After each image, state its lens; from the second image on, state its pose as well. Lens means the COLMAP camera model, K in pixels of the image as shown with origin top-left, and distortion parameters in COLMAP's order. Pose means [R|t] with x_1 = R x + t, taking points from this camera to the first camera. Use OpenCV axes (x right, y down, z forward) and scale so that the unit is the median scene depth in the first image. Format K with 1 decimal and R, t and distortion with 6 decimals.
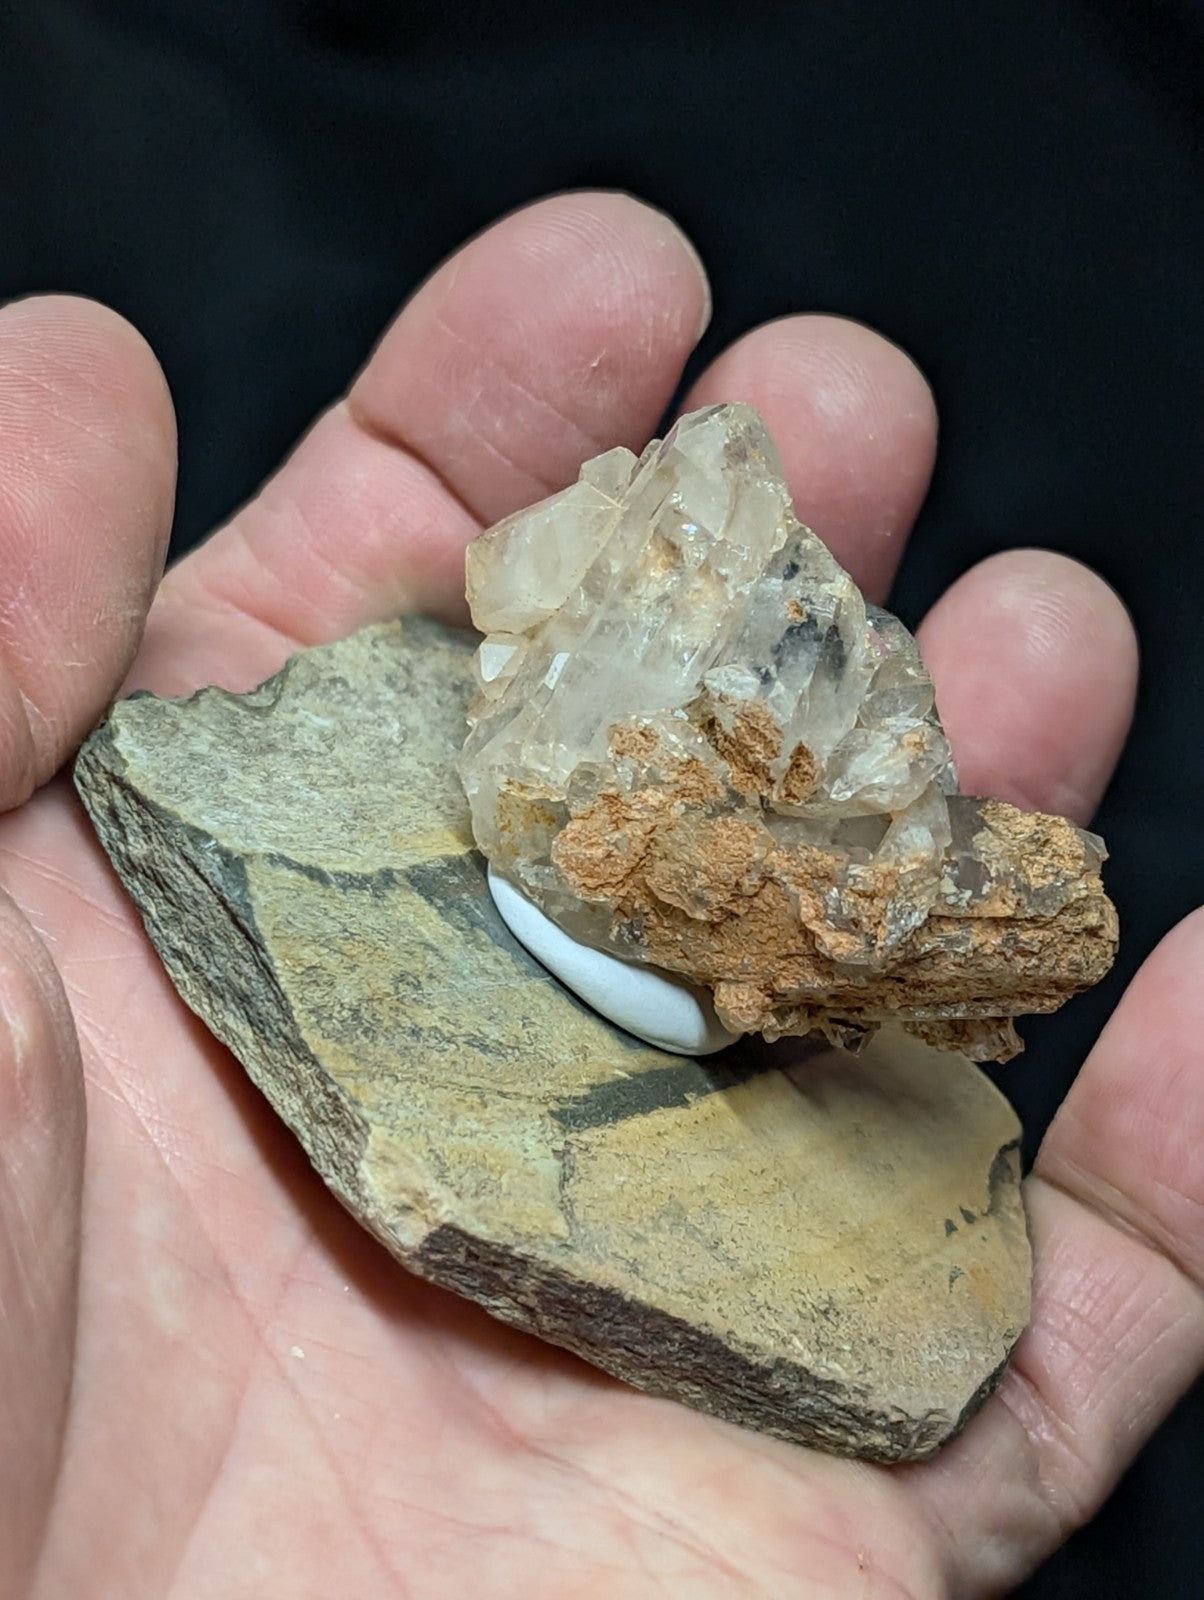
lens RADIAL K [[4545.0, 0, 724.3], [0, 4545.0, 894.9], [0, 0, 1]] dist [0.177111, 0.000000]
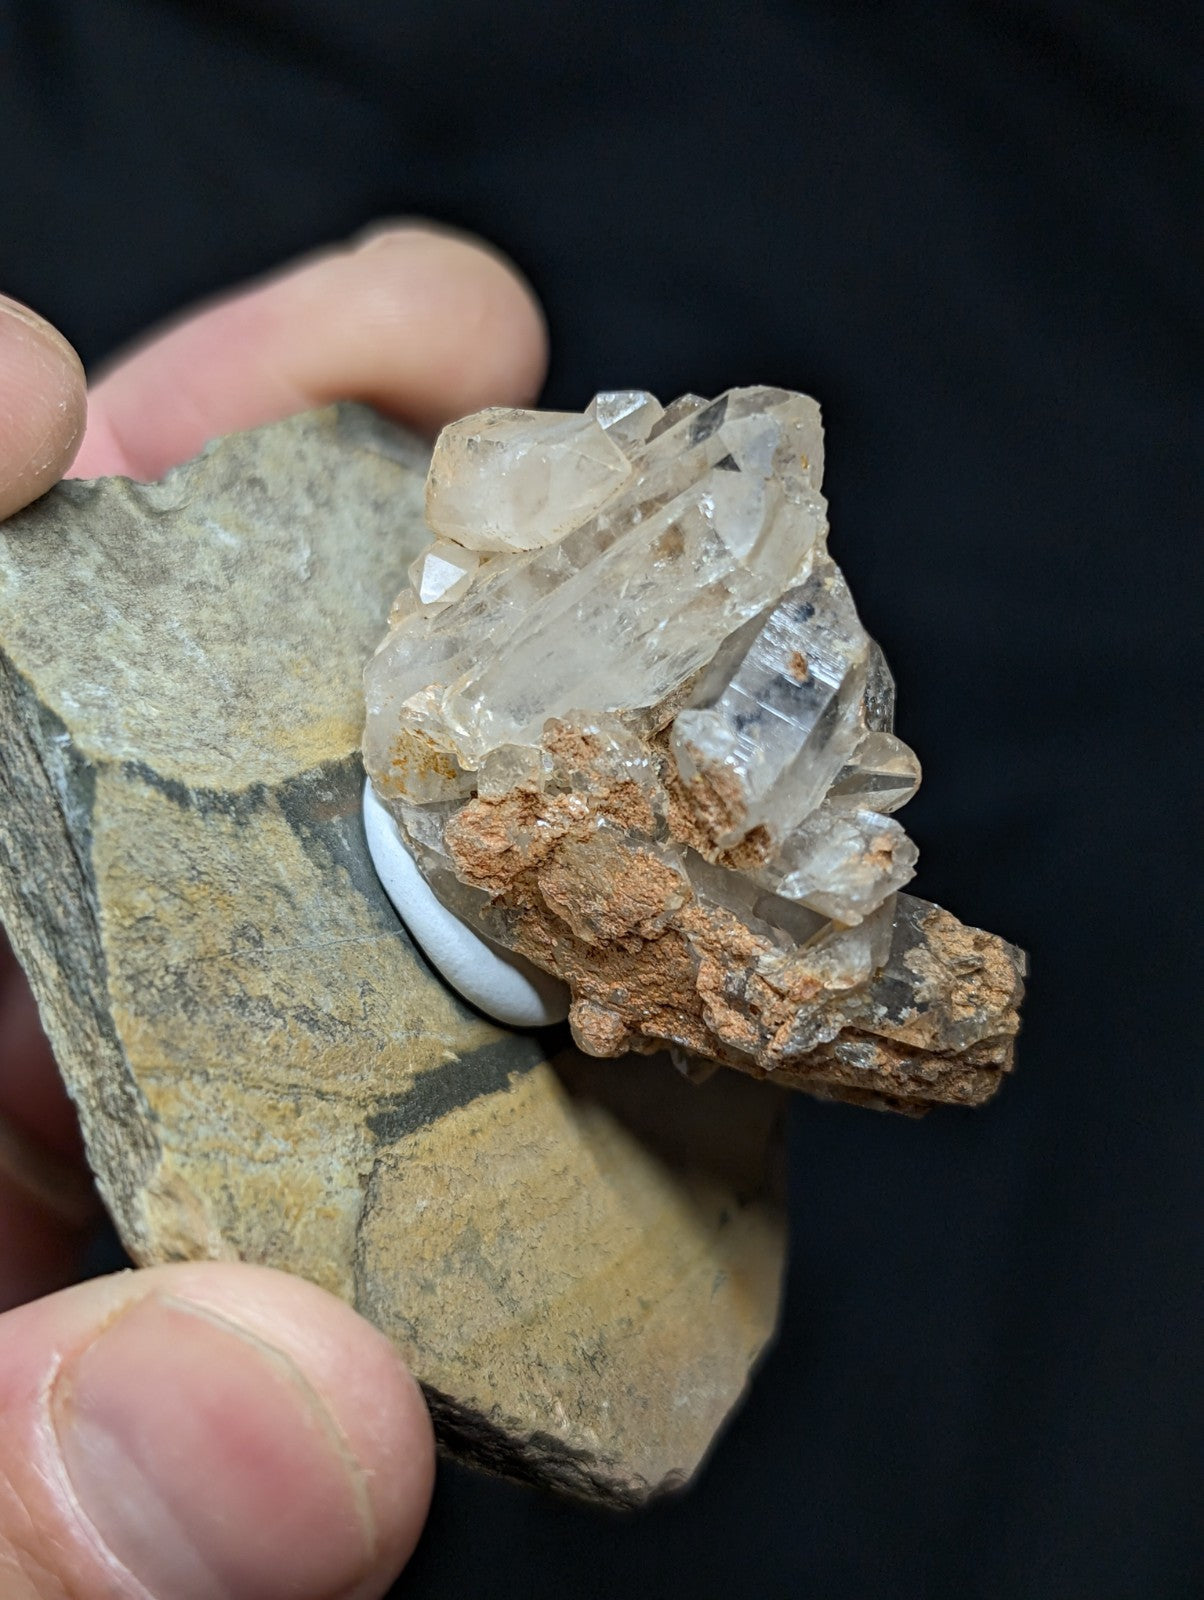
lens RADIAL K [[2596.2, 0, 603.9], [0, 2596.2, 857.0], [0, 0, 1]] dist [0.120156, 0.000000]
pose [[0.956710, 0.260599, 0.129590, -0.073198], [-0.284931, 0.929416, 0.234520, -0.132719], [-0.059328, -0.261292, 0.963435, 0.516948]]
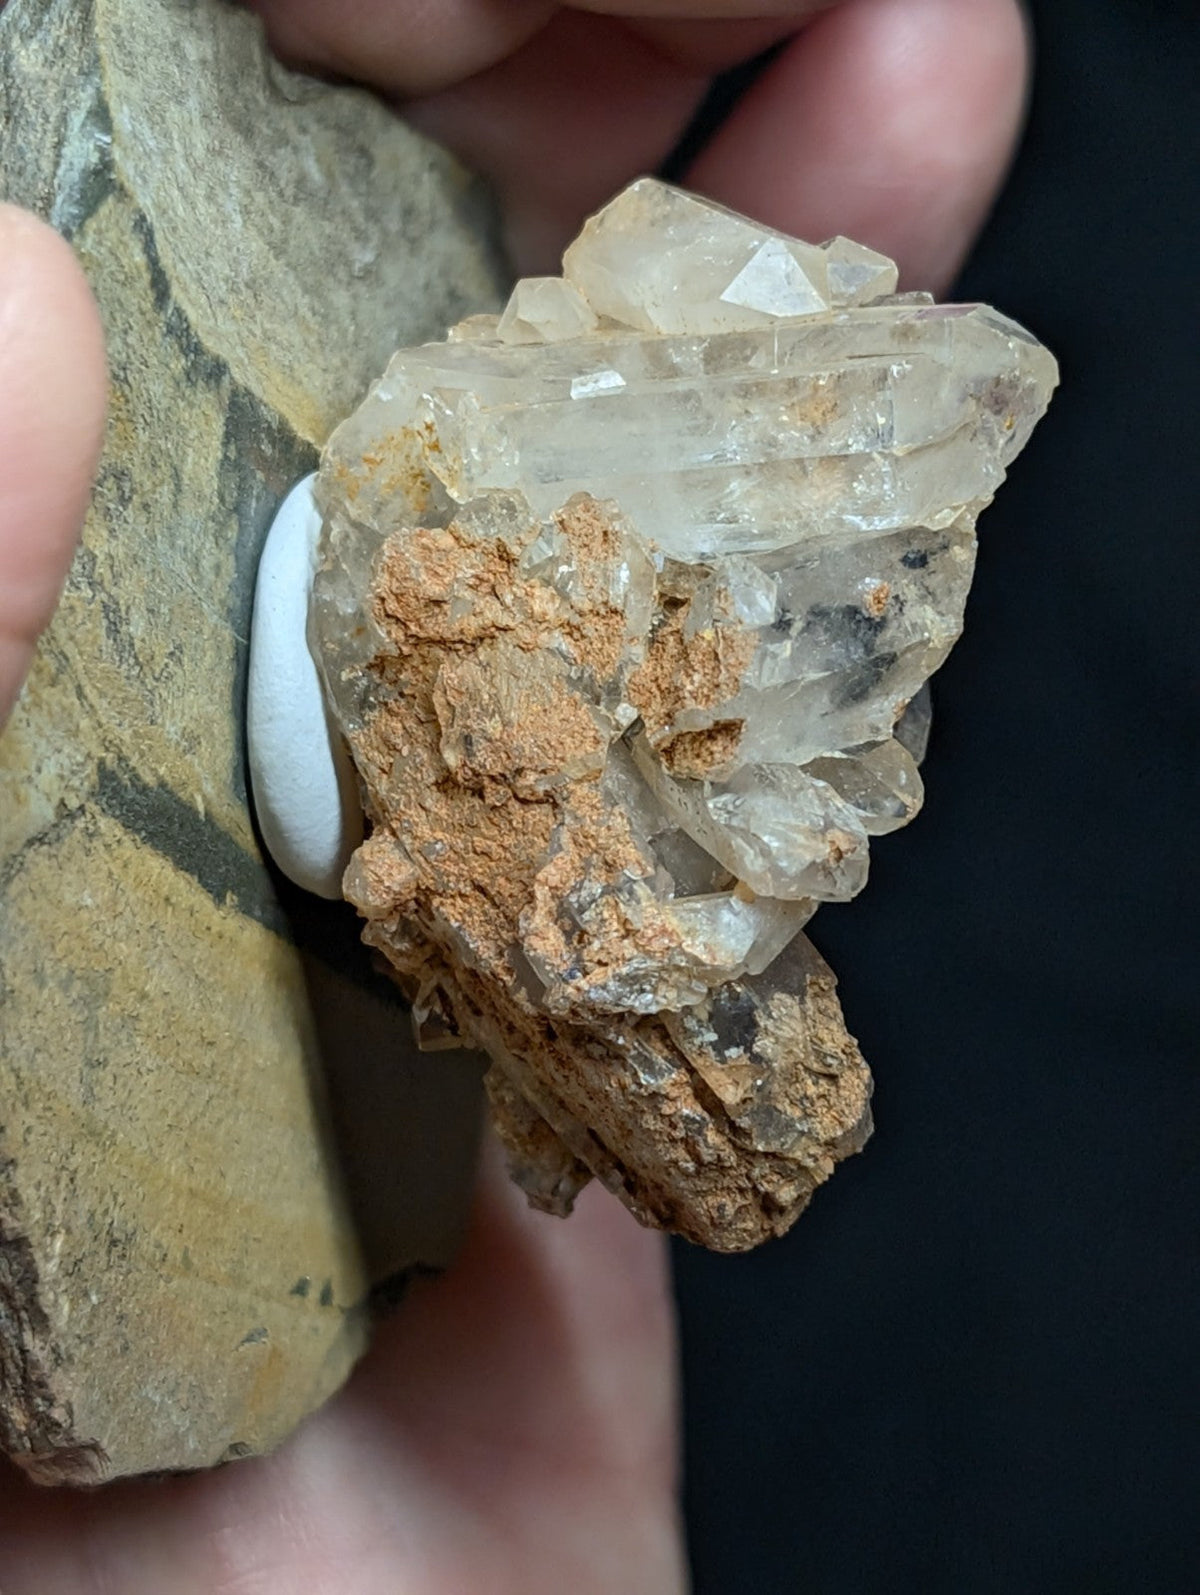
lens RADIAL K [[4574.6, 0, 638.4], [0, 4574.6, 816.6], [0, 0, 1]] dist [0.117399, 0.000000]
pose [[0.611661, 0.787133, 0.079320, -0.036895], [-0.785615, 0.616152, -0.056265, 0.027652], [-0.093161, -0.027900, 0.995260, 0.292053]]
